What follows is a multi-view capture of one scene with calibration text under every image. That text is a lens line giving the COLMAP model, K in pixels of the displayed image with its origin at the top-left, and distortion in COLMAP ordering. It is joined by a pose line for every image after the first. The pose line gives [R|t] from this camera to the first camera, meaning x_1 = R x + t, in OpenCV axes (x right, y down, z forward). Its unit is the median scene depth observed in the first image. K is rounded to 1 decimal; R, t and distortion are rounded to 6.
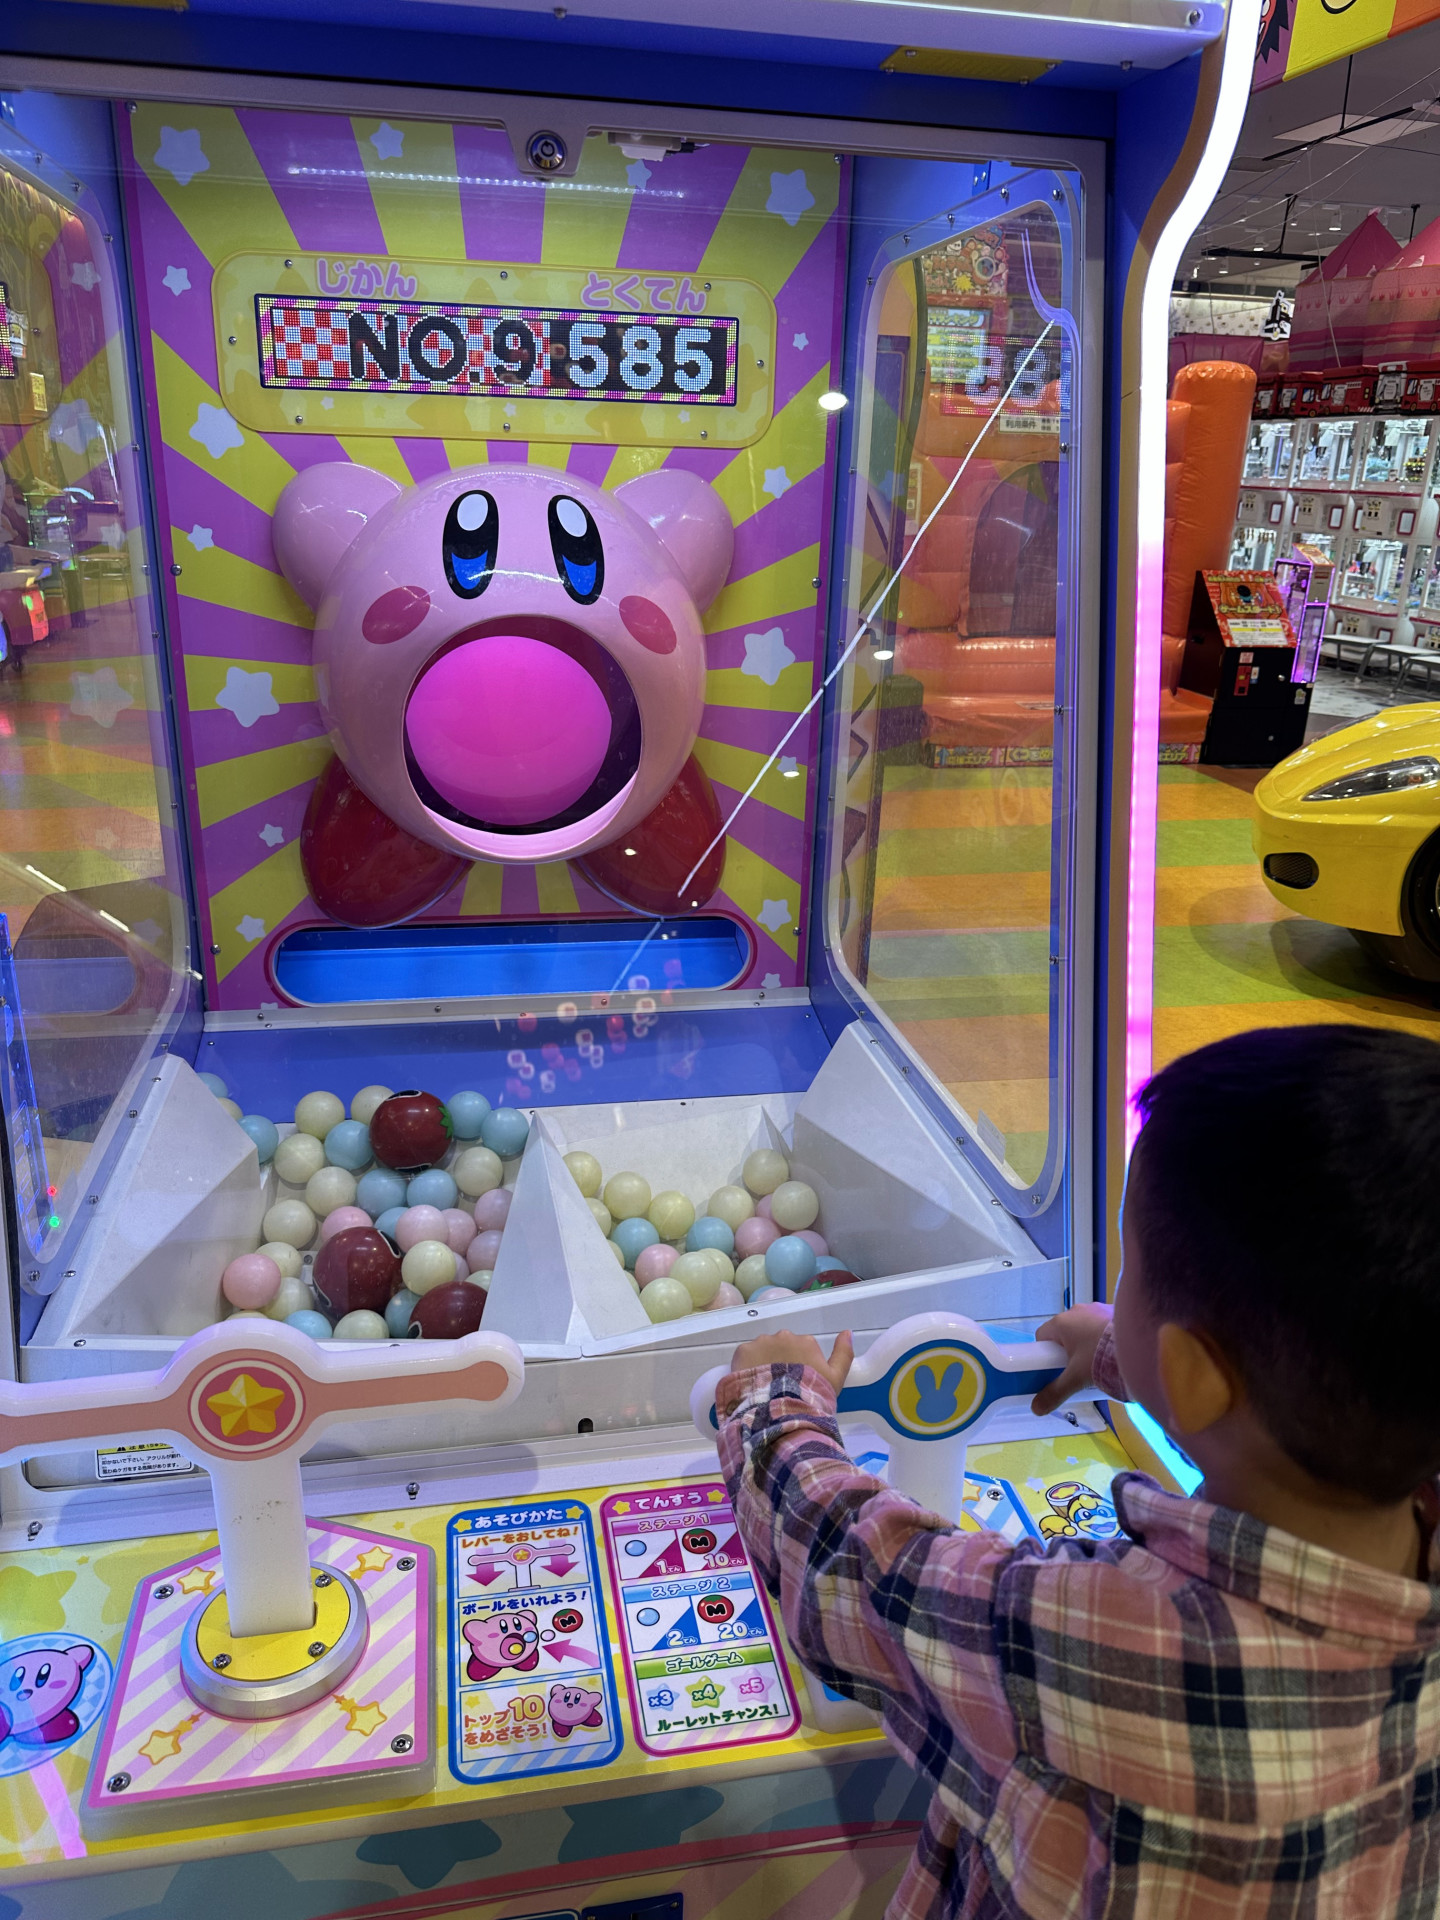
lens RADIAL K [[1353.7, 0, 720.0], [0, 1353.7, 960.0], [0, 0, 1]] dist [-0.002028, -0.006645]
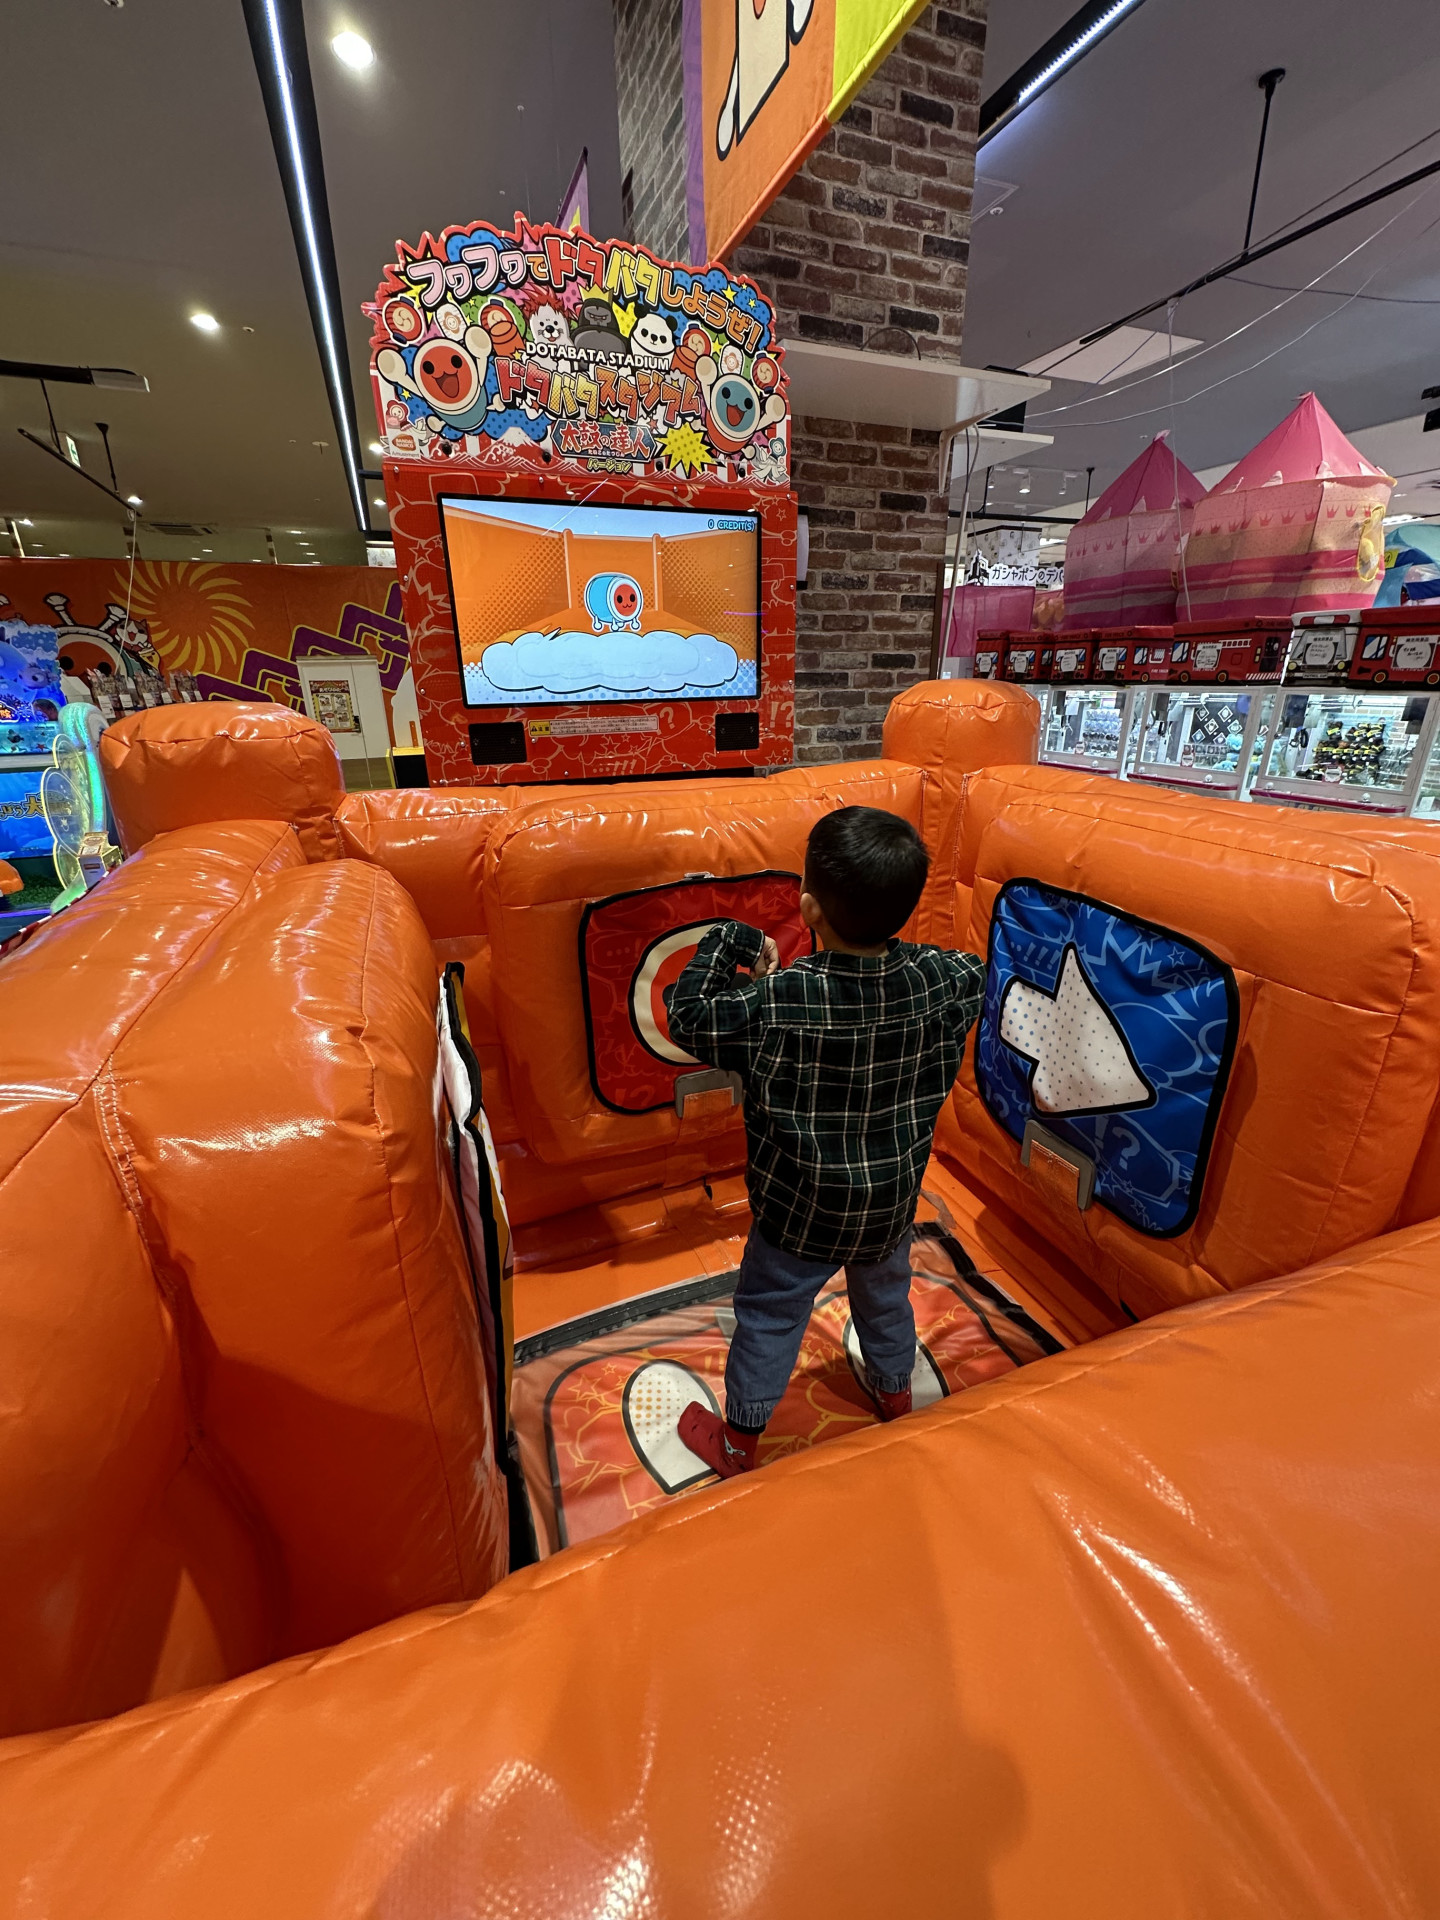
lens RADIAL K [[773.5, 0, 737.9], [0, 773.5, 965.2], [0, 0, 1]] dist [-0.010556, 0.000266]
pose [[0.979456, -0.111186, 0.168239, 0.110694], [0.110383, 0.993788, 0.014144, -0.276616], [-0.168767, 0.004717, 0.985645, 0.610739]]
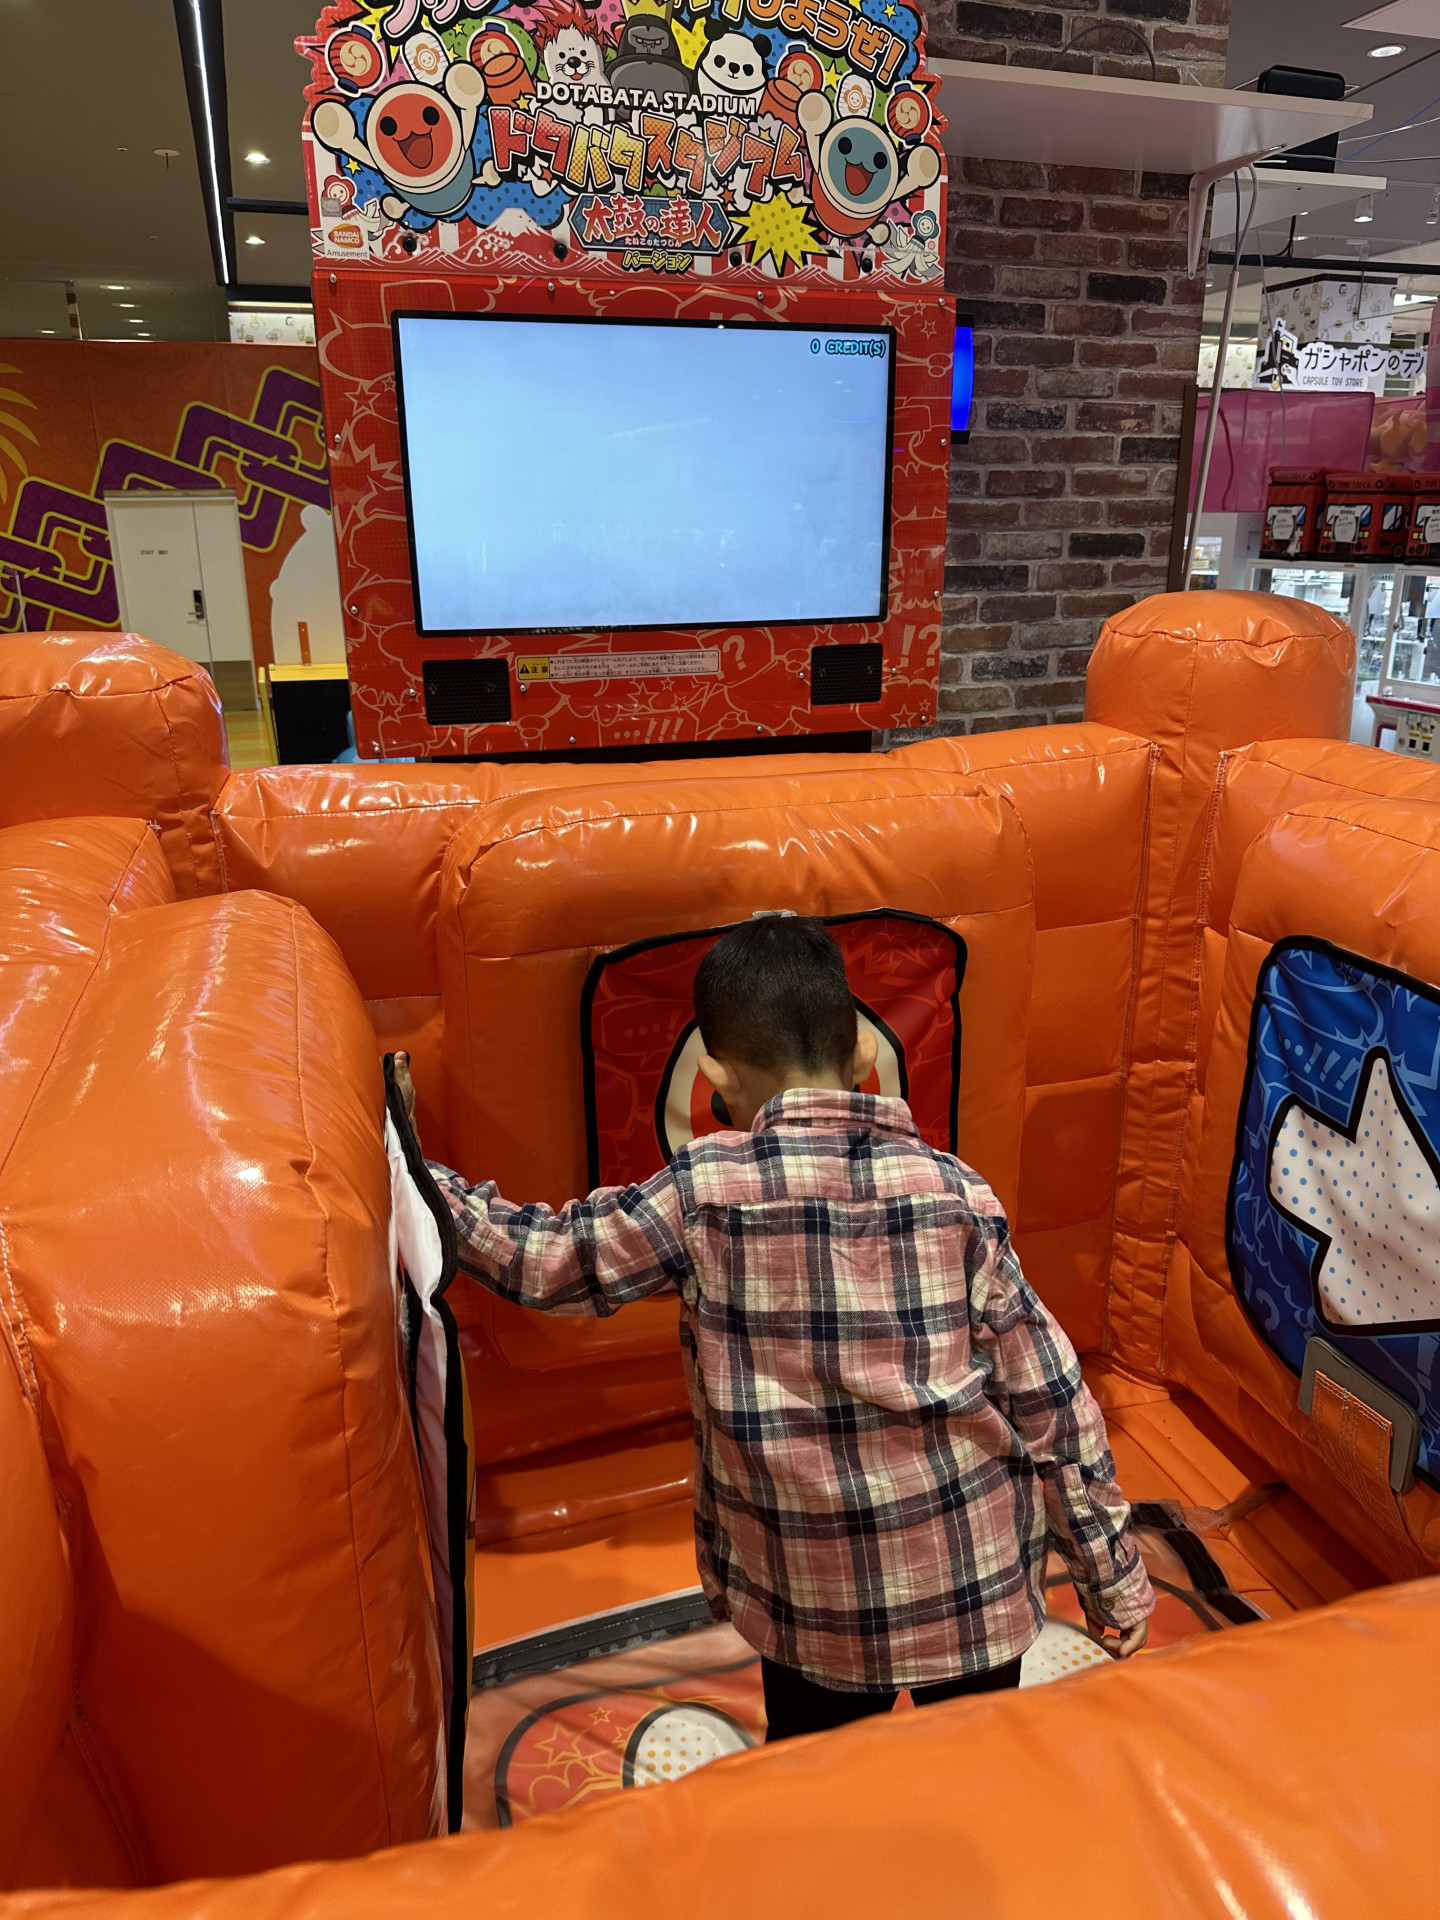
lens RADIAL K [[1363.7, 0, 747.2], [0, 1363.7, 953.8], [0, 0, 1]] dist [0.125231, -0.199226]
pose [[0.991288, -0.073602, 0.109225, 0.107857], [0.079258, 0.995680, -0.048369, -0.280108], [-0.105193, 0.056605, 0.992840, 0.593489]]
